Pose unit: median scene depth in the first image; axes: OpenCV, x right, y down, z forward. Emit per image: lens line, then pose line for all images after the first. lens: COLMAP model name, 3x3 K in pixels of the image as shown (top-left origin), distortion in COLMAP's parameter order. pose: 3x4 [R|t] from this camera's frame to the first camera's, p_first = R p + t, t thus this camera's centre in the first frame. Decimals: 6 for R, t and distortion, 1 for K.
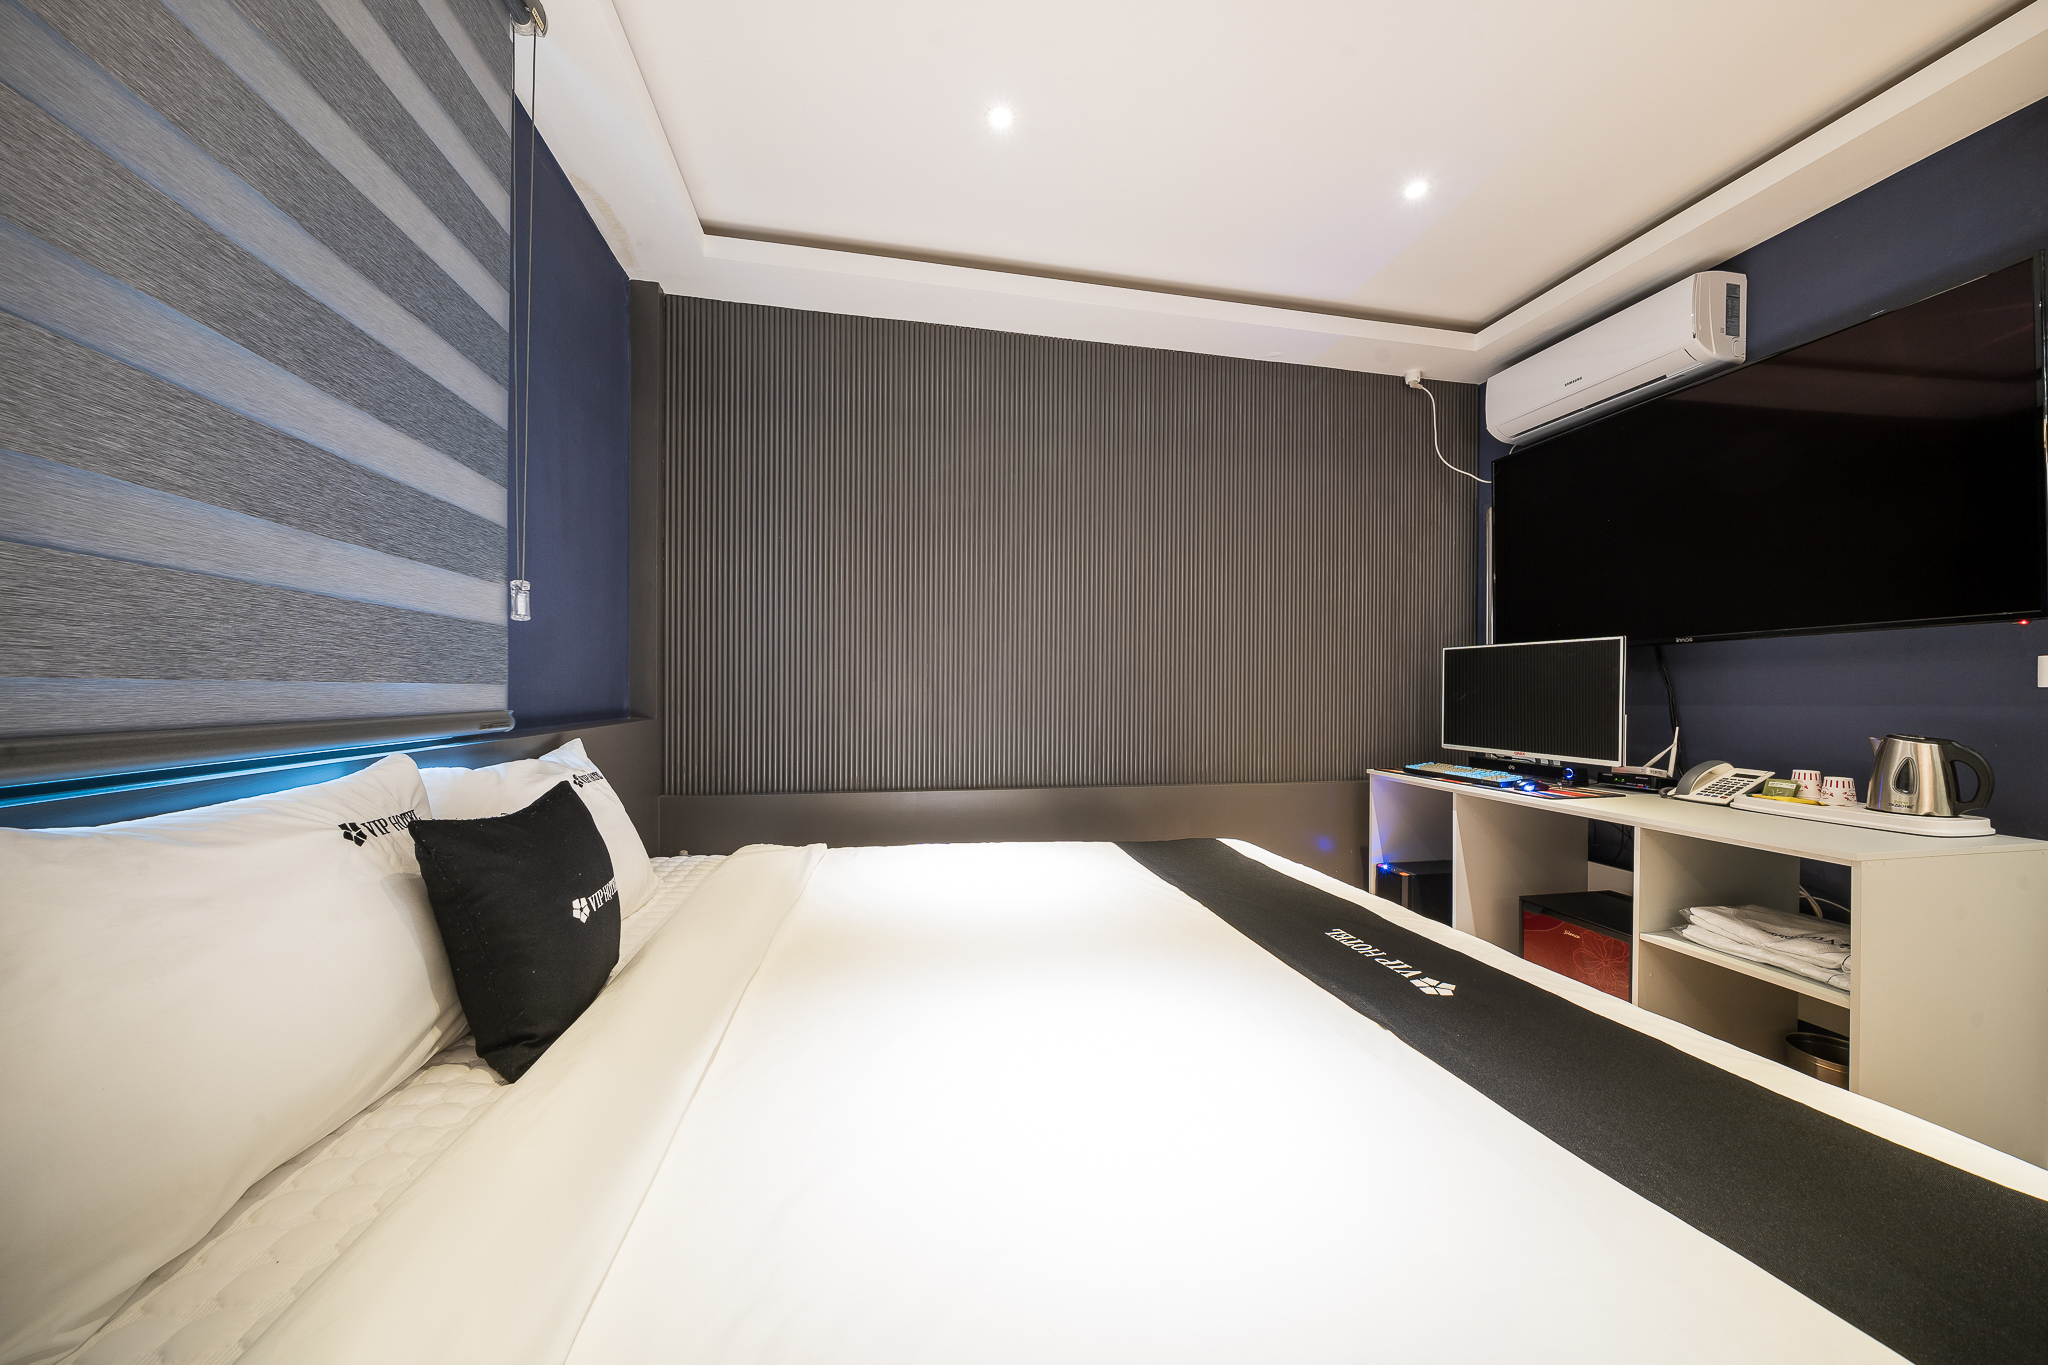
lens RADIAL K [[697.3, 0, 1028.0], [0, 697.3, 685.2], [0, 0, 1]] dist [0.000624, -0.000019]
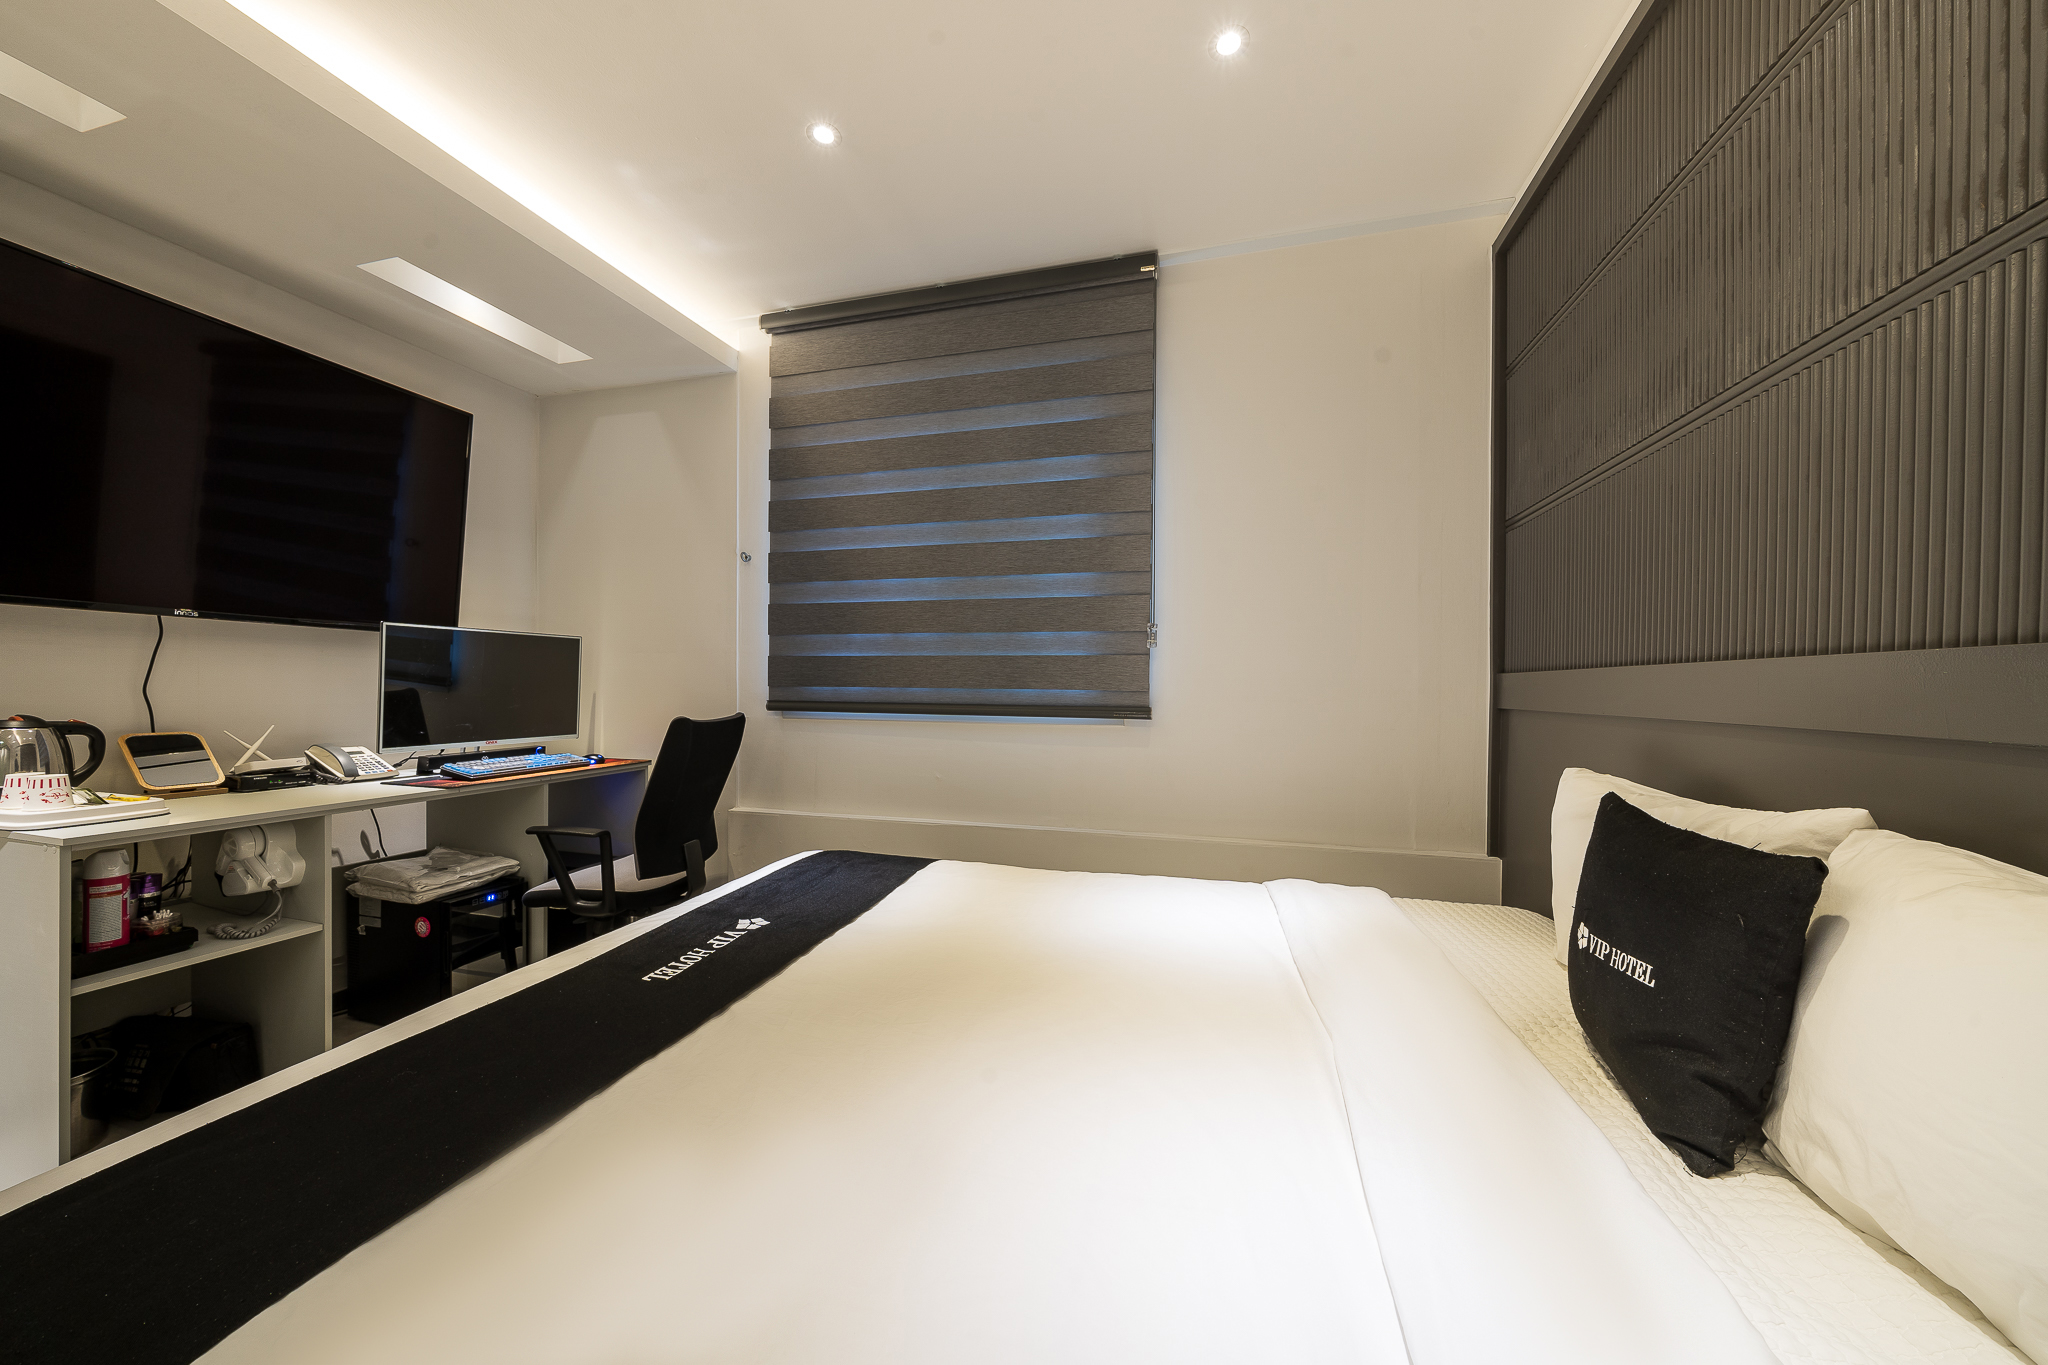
lens RADIAL K [[697.3, 0, 1018.6], [0, 697.3, 692.2], [0, 0, 1]] dist [0.000624, -0.000019]
pose [[-0.895652, -0.023624, 0.444128, -0.311728], [-0.021287, 0.999721, 0.010248, -0.001194], [-0.444246, -0.000275, -0.895905, 1.571517]]
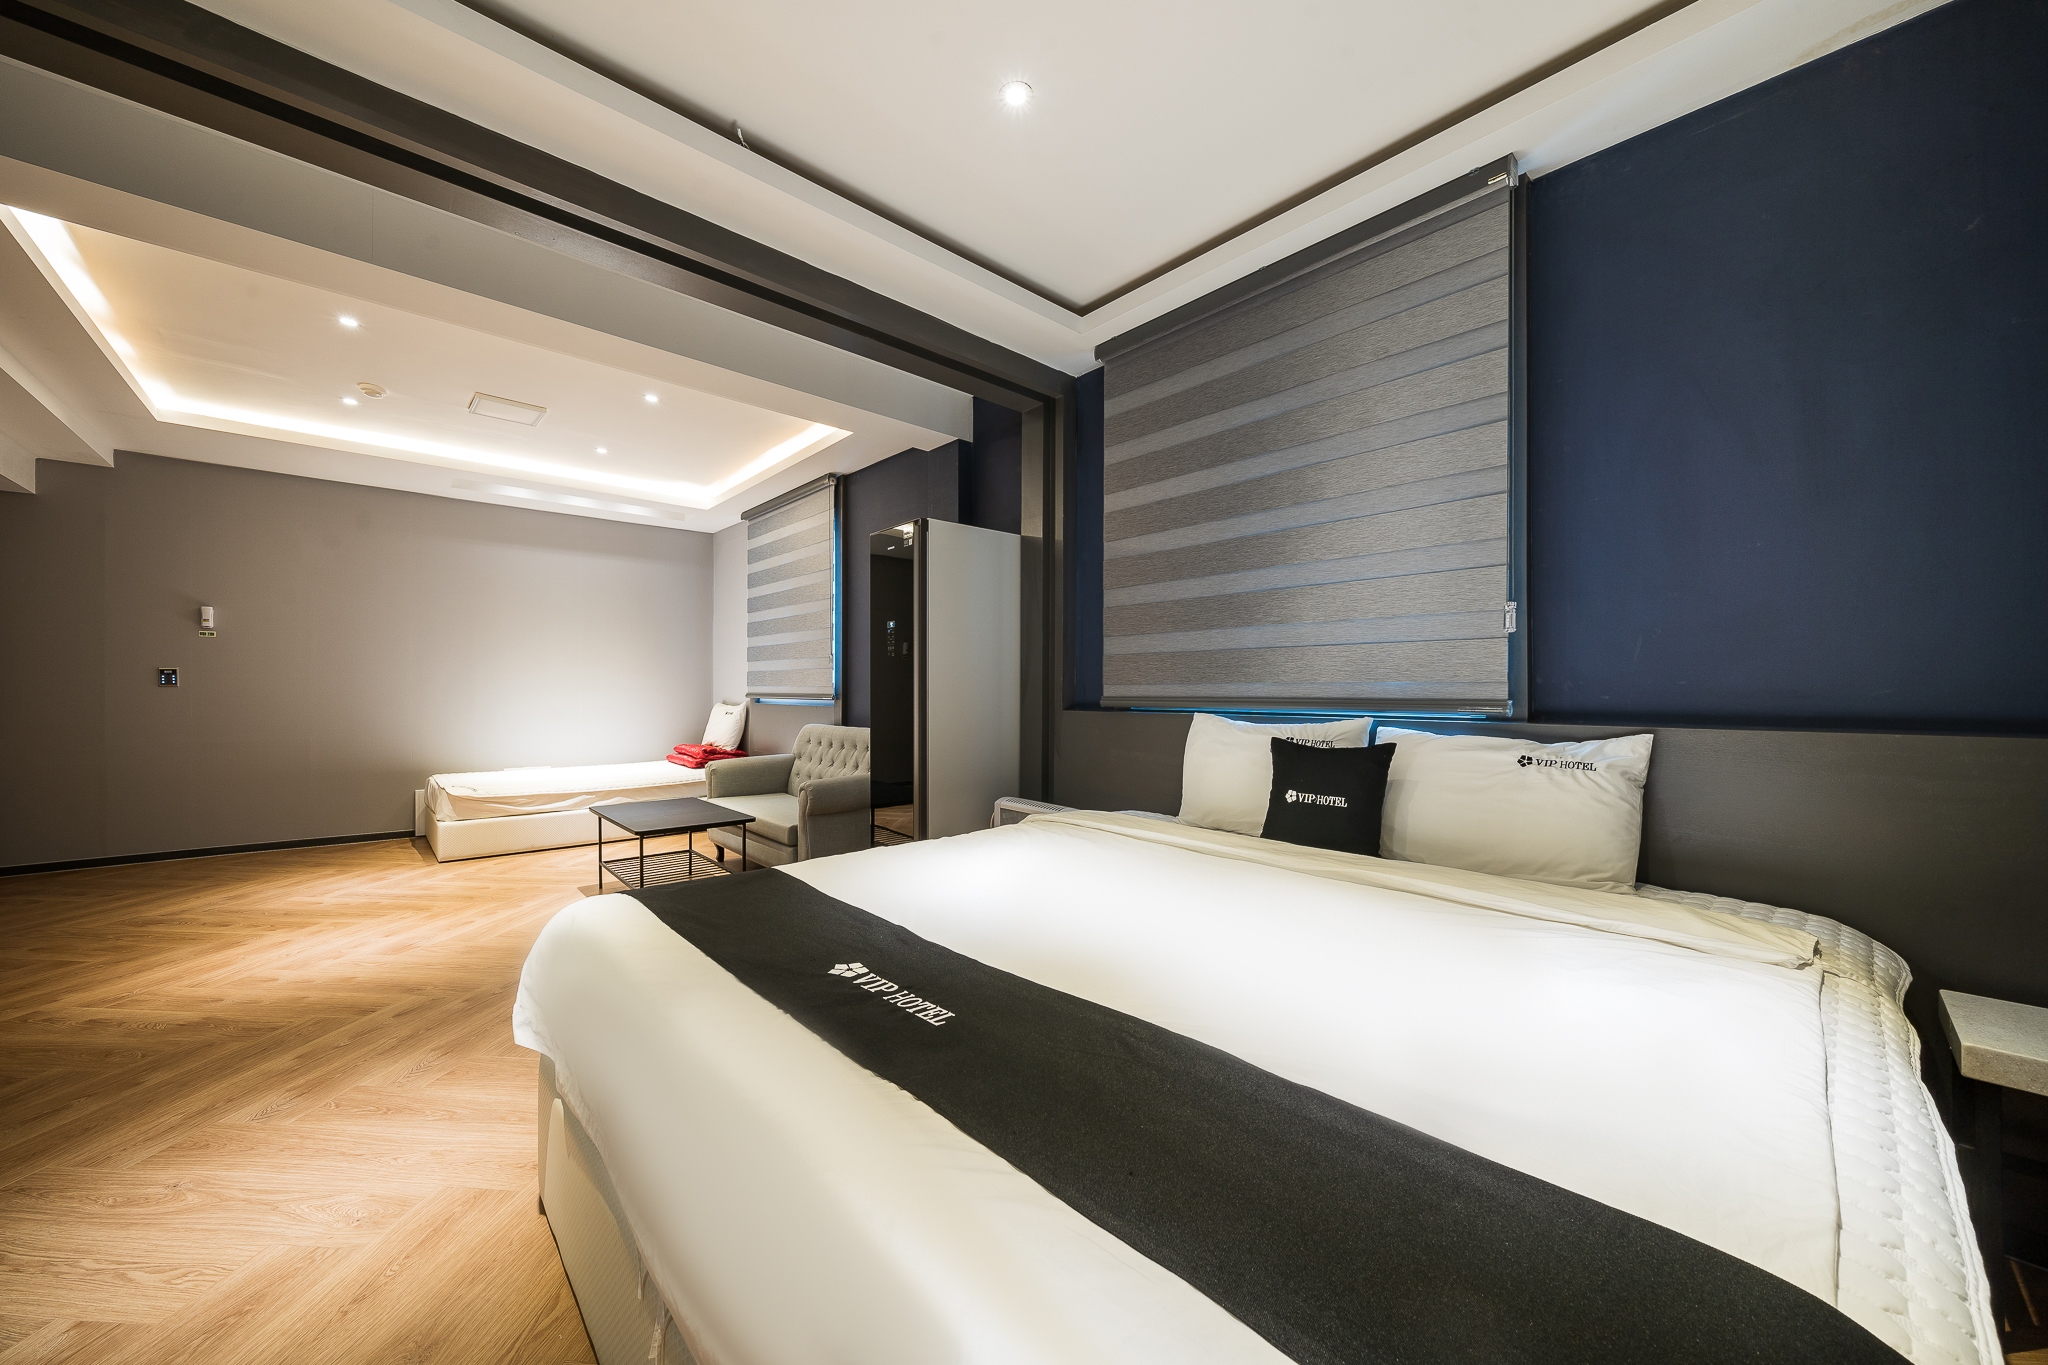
lens RADIAL K [[727.5, 0, 1023.1], [0, 727.5, 686.3], [0, 0, 1]] dist [0.012831, 0.000043]
pose [[-0.852870, -0.008859, -0.522049, 0.766490], [-0.004156, 0.999940, -0.010180, 0.025602], [0.522107, -0.006513, -0.852855, 1.691649]]
